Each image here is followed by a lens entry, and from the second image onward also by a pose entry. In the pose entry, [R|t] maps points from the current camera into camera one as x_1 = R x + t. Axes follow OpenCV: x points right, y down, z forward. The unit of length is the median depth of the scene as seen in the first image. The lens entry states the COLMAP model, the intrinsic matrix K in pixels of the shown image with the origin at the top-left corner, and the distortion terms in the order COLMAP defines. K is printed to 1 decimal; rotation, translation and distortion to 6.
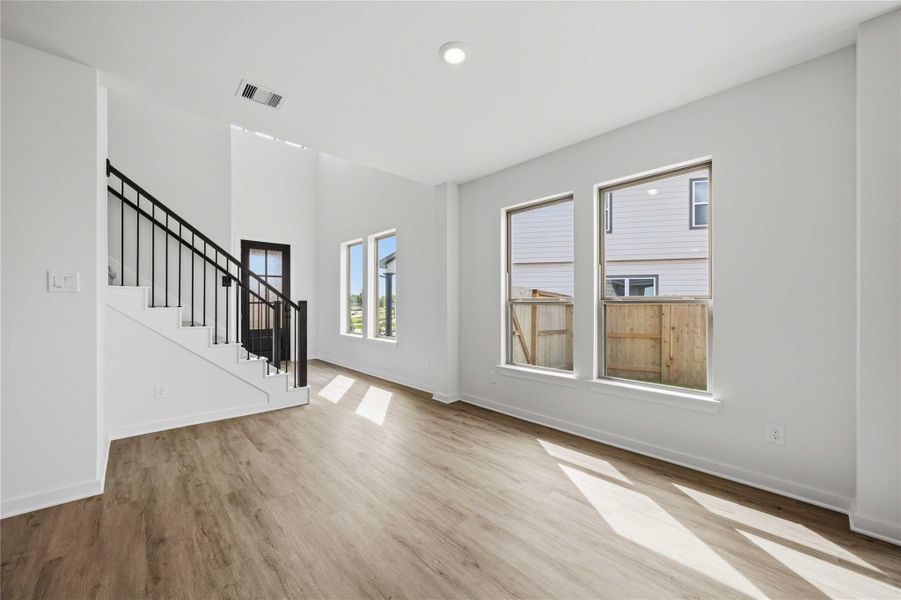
lens RADIAL K [[343.9, 0, 451.9], [0, 343.9, 304.3], [0, 0, 1]] dist [-0.003227, 0.000276]
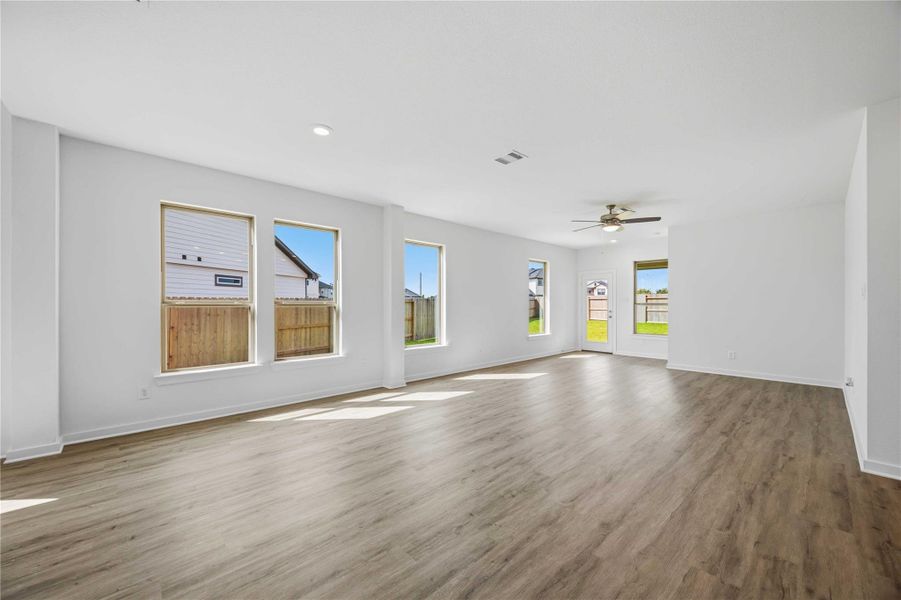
lens RADIAL K [[343.9, 0, 441.8], [0, 343.9, 304.8], [0, 0, 1]] dist [-0.003227, 0.000276]
pose [[0.018152, -0.001937, 0.999833, -0.801496], [0.000076, 0.999998, 0.001936, -0.008237], [-0.999835, 0.000040, 0.018152, 0.276168]]
